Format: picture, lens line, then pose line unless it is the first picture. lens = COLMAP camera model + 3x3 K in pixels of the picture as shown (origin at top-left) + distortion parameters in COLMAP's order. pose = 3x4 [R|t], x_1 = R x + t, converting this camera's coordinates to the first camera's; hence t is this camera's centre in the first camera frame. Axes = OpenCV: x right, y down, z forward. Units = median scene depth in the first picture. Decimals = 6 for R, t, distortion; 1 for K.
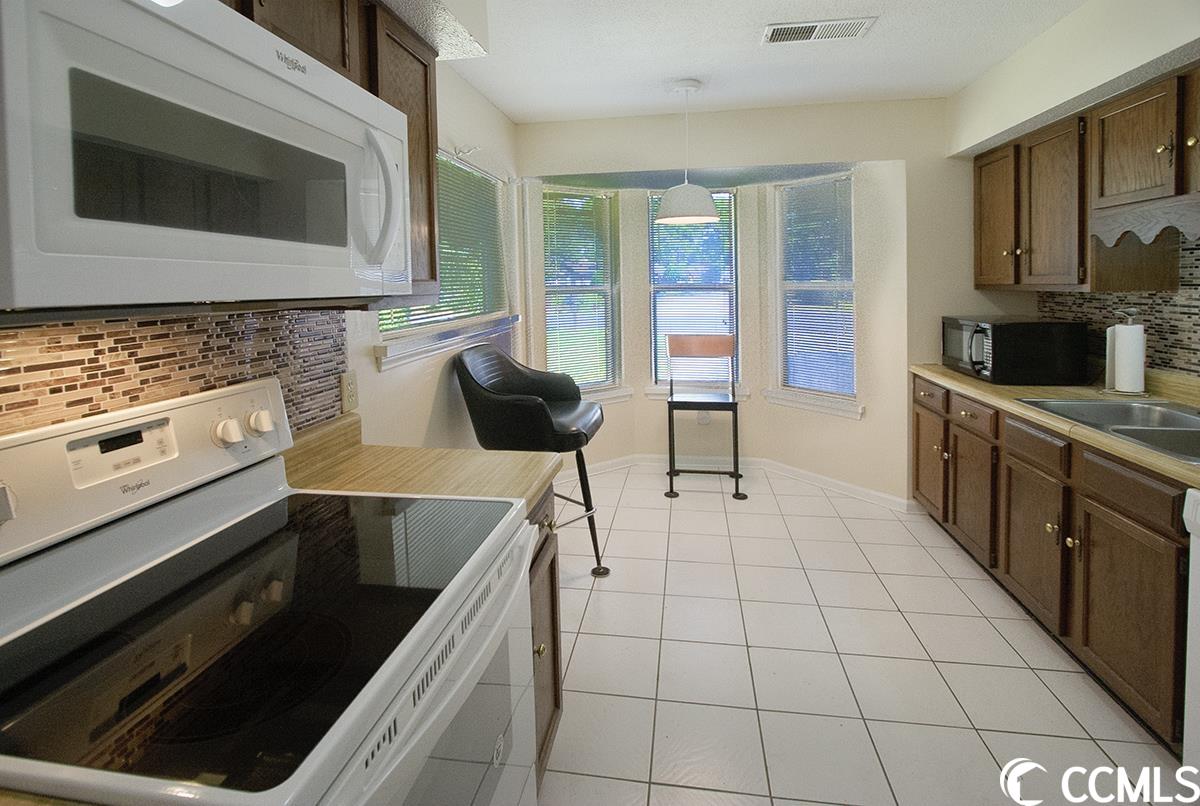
lens RADIAL K [[568.9, 0, 600.9], [0, 568.9, 365.5], [0, 0, 1]] dist [-0.003672, -0.000219]
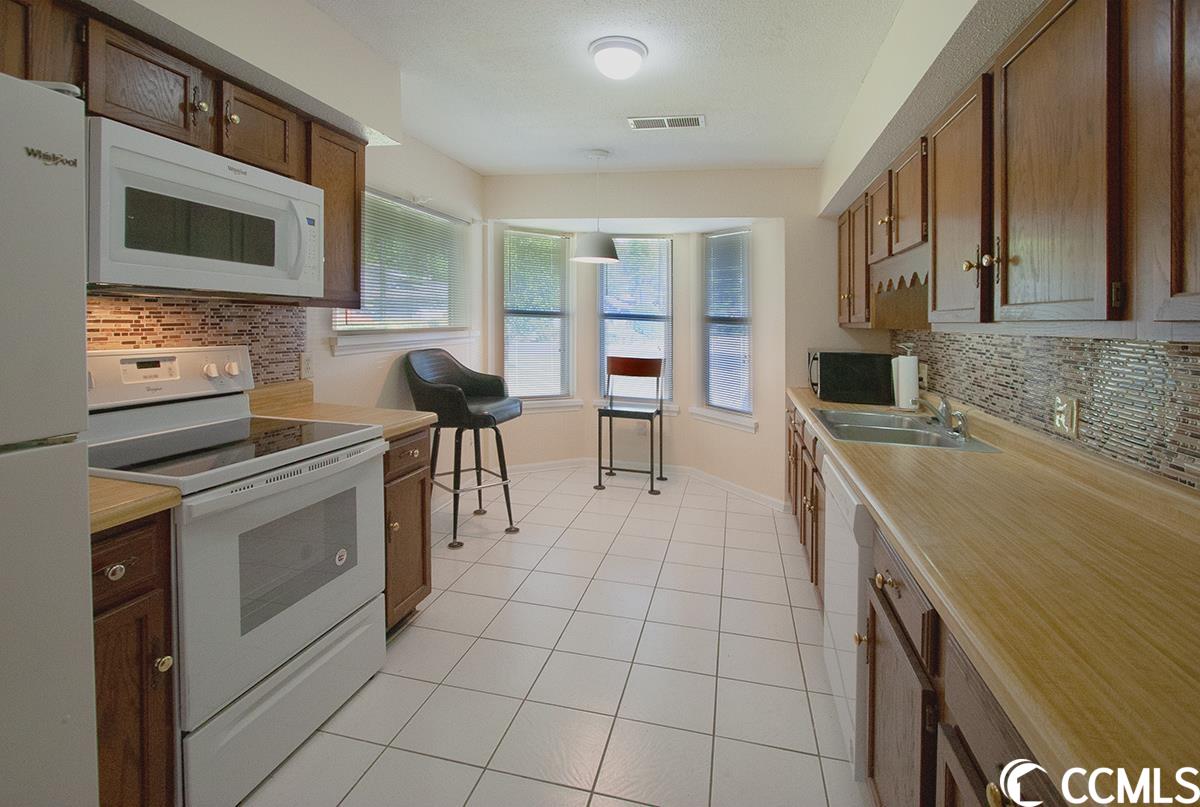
lens RADIAL K [[570.8, 0, 600.0], [0, 570.8, 403.5], [0, 0, 1]] dist [0.002108, 0.000040]
pose [[0.994875, 0.062531, -0.079457, 0.670987], [-0.062124, 0.998040, 0.007588, 0.129642], [0.079776, -0.002613, 0.996809, -0.643753]]
